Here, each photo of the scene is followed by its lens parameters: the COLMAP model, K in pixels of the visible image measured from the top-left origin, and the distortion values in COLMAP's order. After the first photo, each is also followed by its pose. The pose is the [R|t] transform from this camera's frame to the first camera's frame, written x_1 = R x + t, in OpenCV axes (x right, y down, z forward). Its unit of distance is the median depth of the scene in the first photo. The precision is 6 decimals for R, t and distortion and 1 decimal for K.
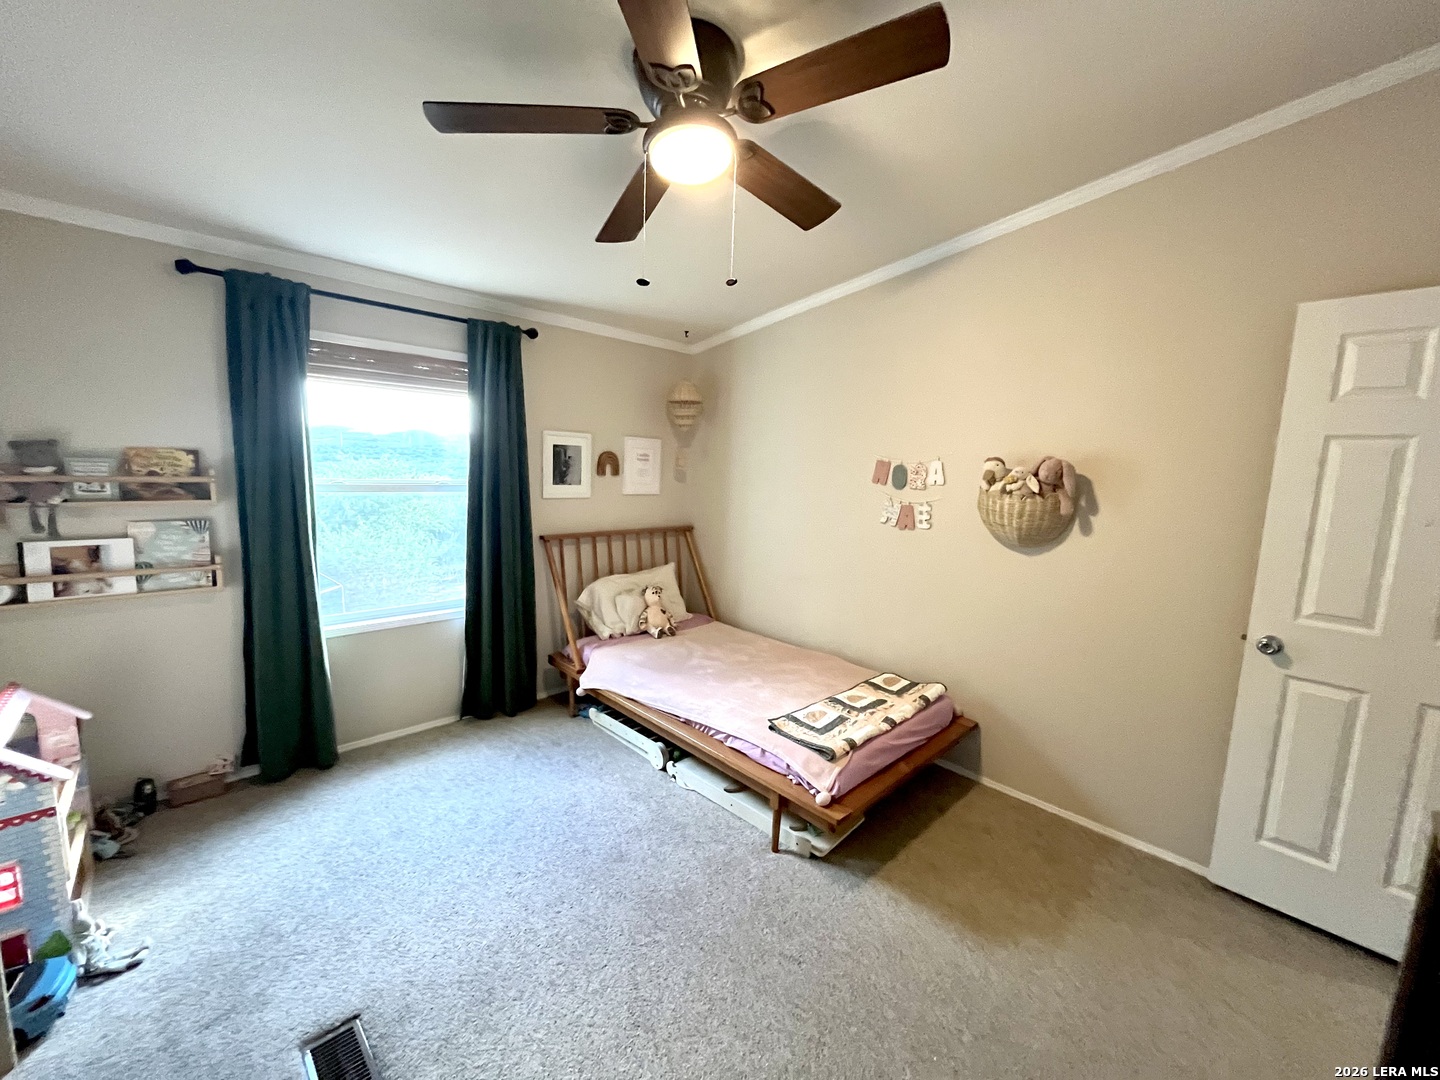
lens RADIAL K [[579.7, 0, 724.9], [0, 579.7, 536.3], [0, 0, 1]] dist [-0.002029, -0.001544]
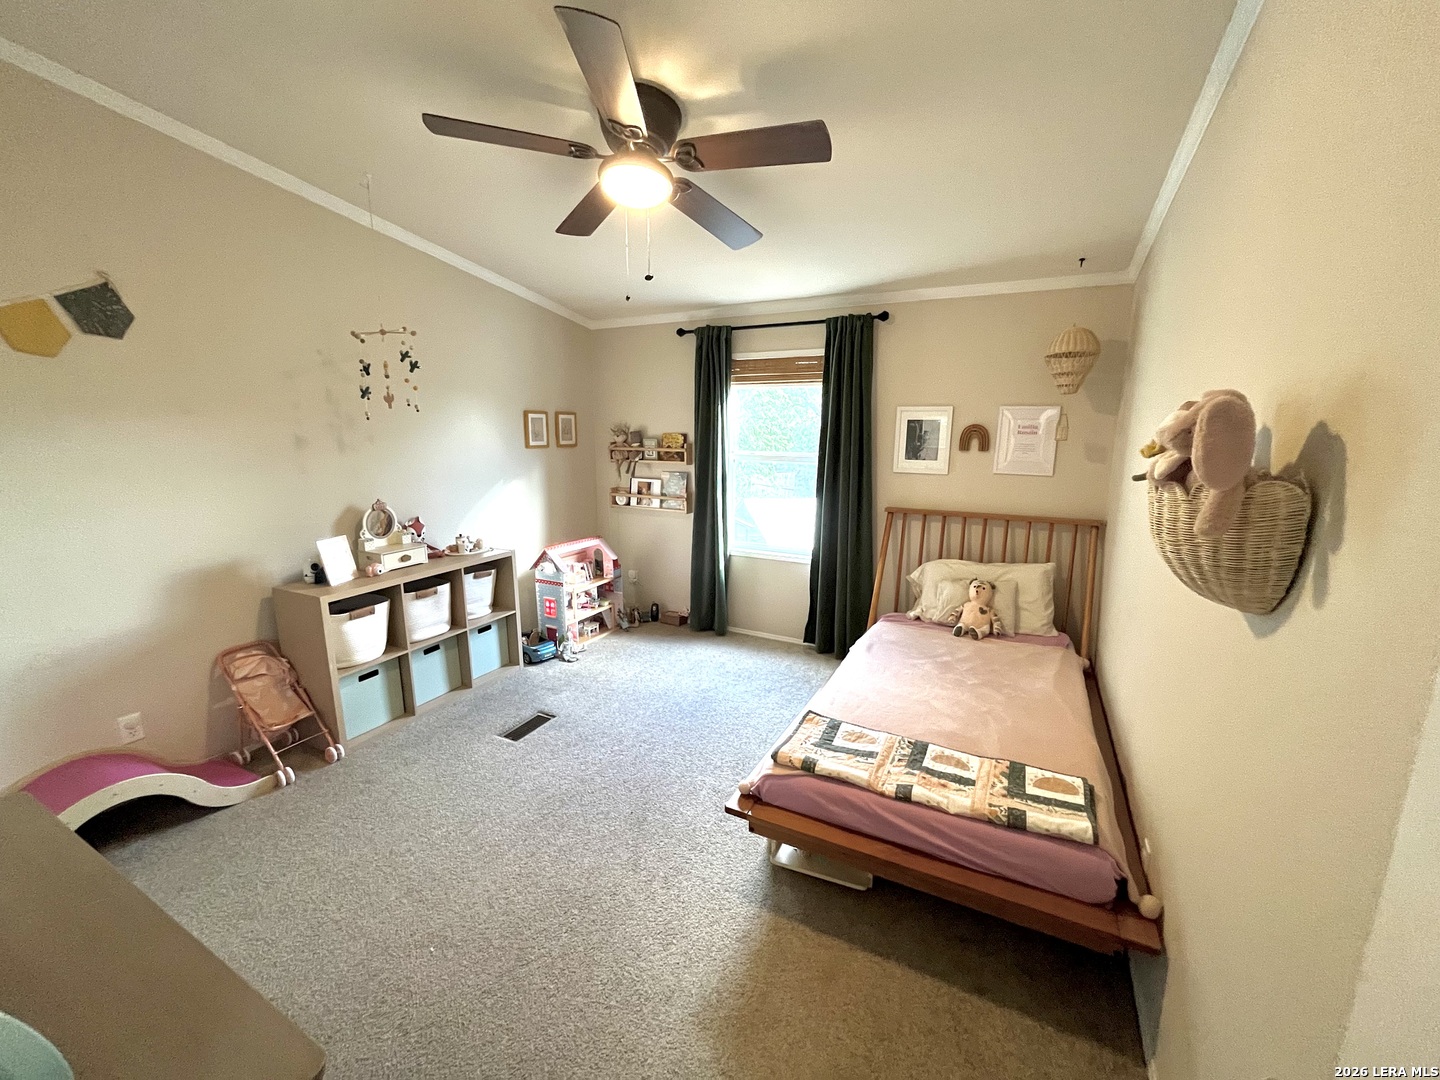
lens RADIAL K [[579.7, 0, 726.6], [0, 579.7, 536.6], [0, 0, 1]] dist [-0.002029, -0.001544]
pose [[0.313743, 0.138894, -0.939294, 0.828611], [-0.114438, 0.987563, 0.107807, -0.040210], [0.942586, 0.073667, 0.325736, 0.530731]]
